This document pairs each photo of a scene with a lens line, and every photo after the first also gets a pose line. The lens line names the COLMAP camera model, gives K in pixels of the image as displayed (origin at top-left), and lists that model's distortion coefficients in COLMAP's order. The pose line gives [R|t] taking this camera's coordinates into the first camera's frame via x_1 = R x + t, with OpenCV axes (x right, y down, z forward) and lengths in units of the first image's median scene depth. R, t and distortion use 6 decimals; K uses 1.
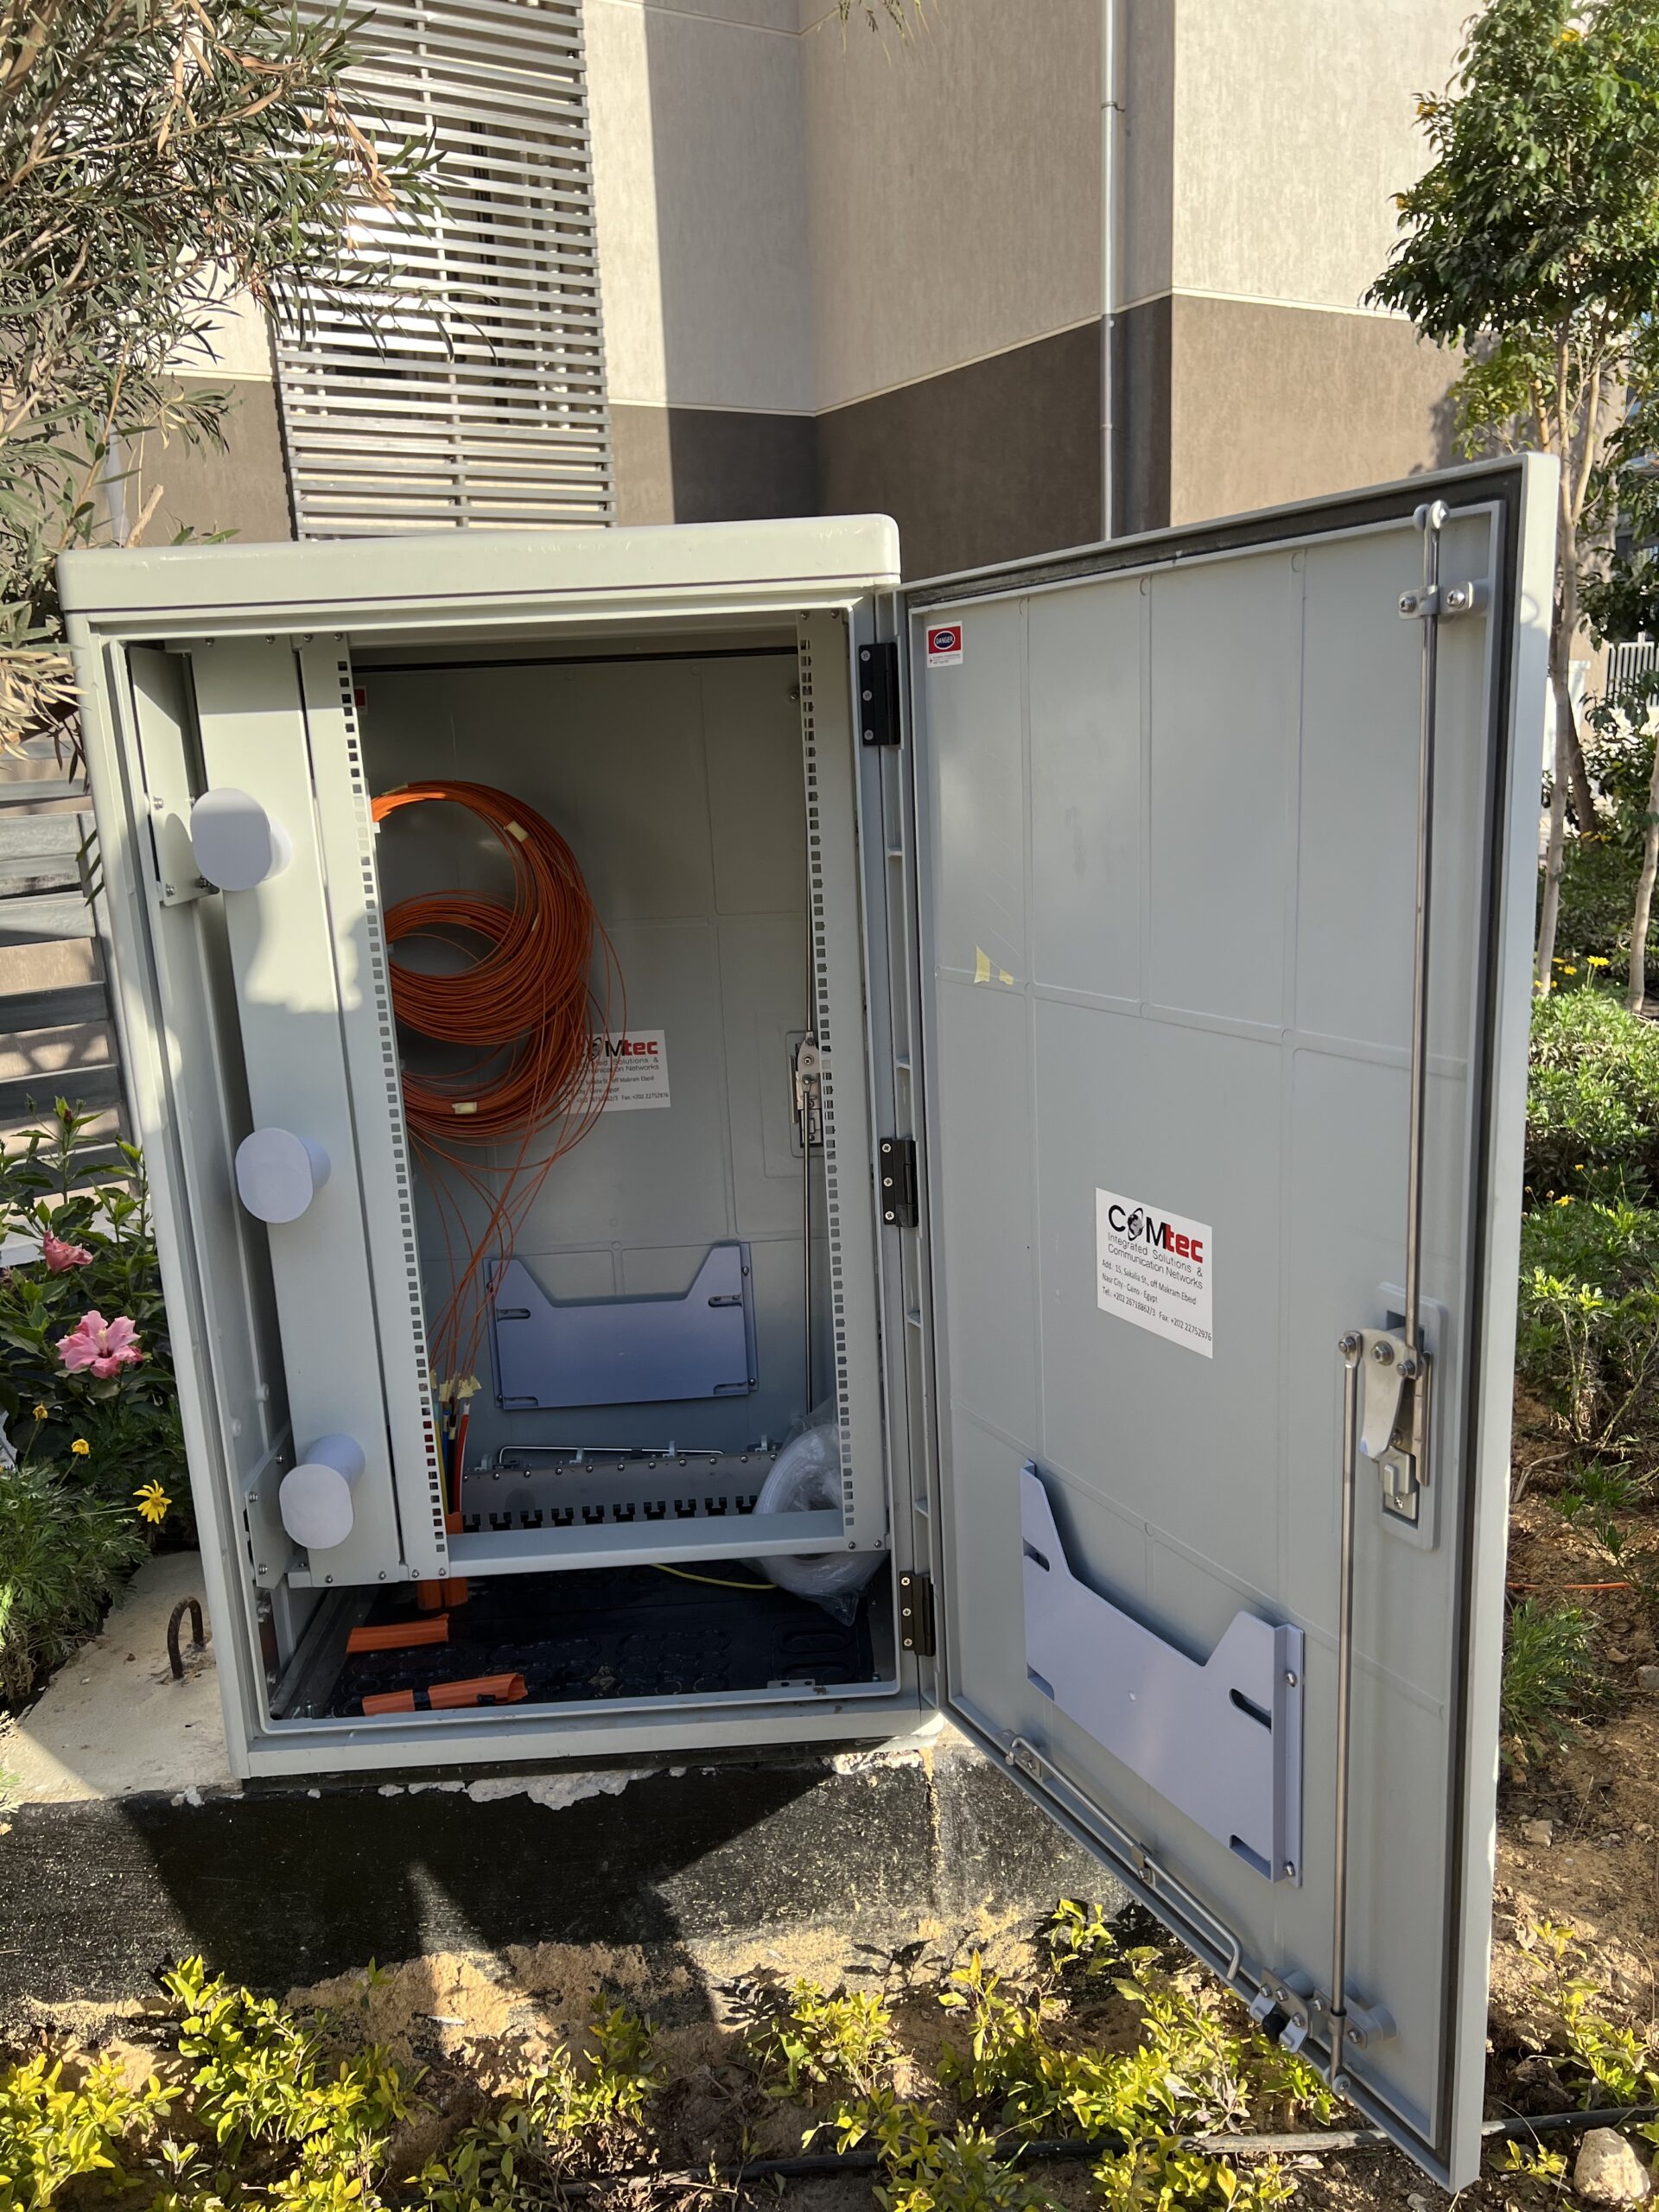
lens RADIAL K [[1673.7, 0, 835.4], [0, 1673.7, 1104.8], [0, 0, 1]] dist [0.051156, -0.031381]
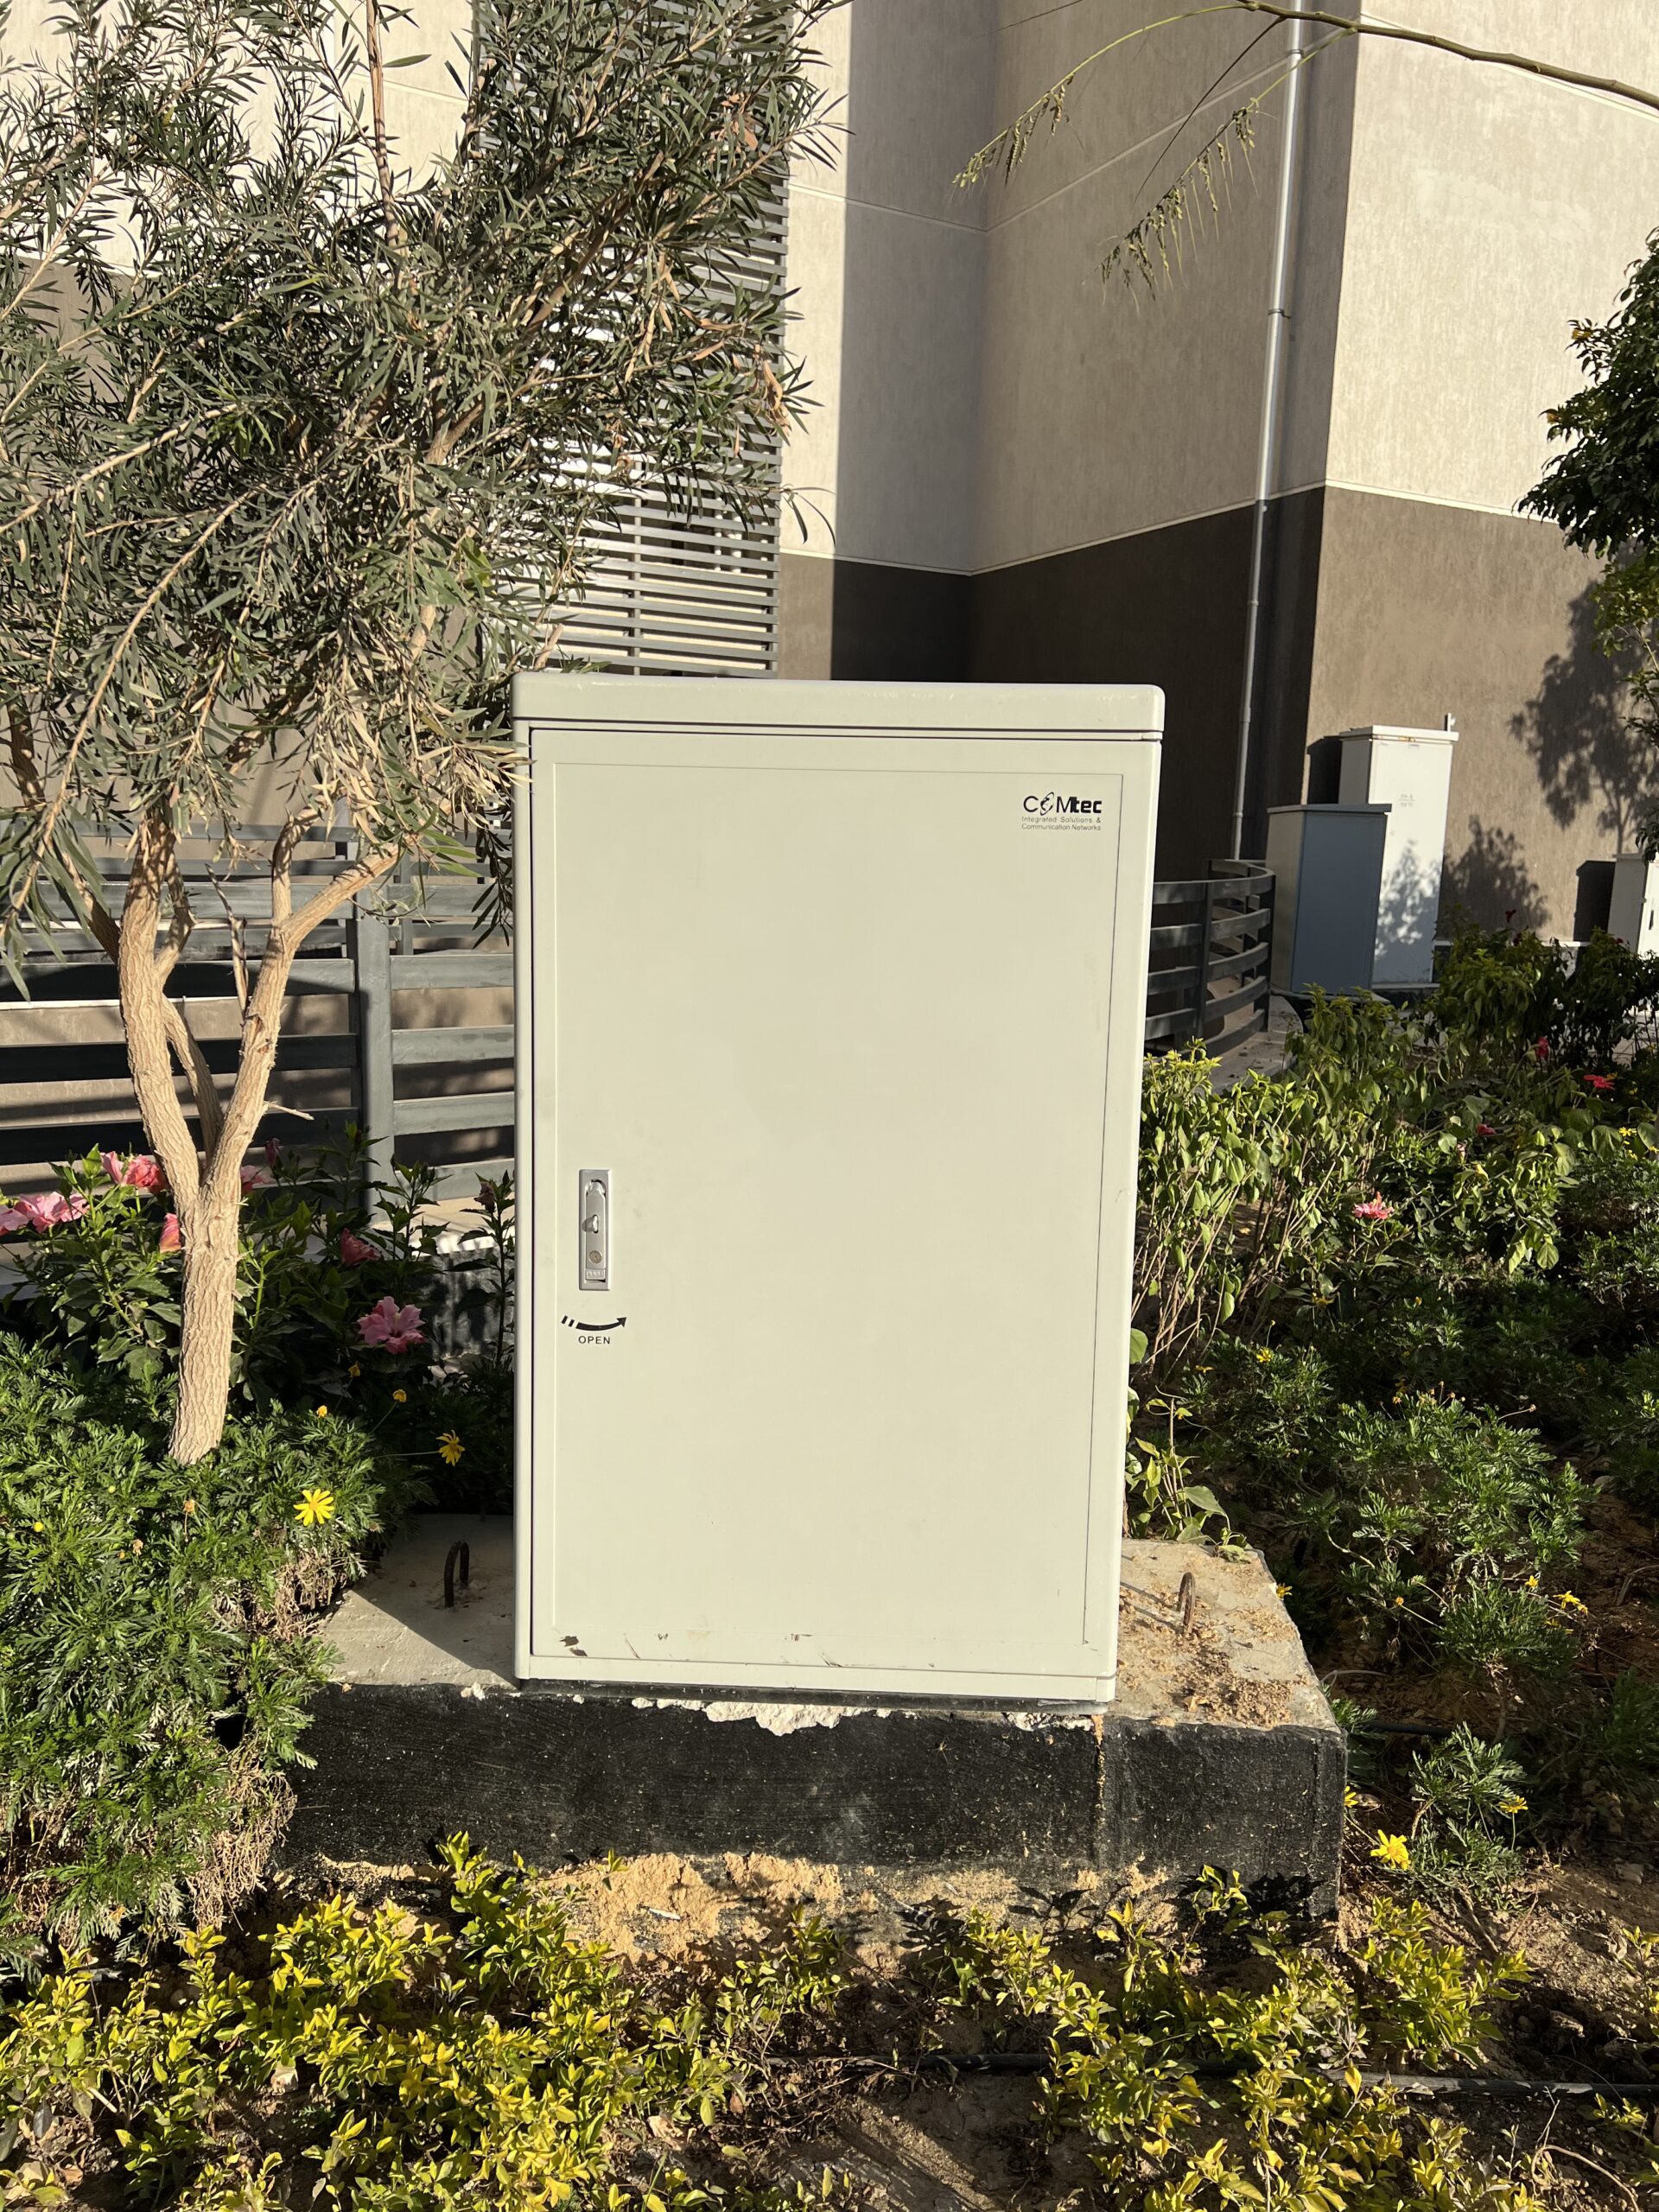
lens RADIAL K [[1673.7, 0, 826.5], [0, 1673.7, 1107.5], [0, 0, 1]] dist [0.051156, -0.031381]
pose [[0.994961, 0.081240, -0.058763, -0.095397], [-0.085516, 0.993560, -0.074330, 0.064395], [0.052346, 0.078980, 0.995501, -0.197389]]
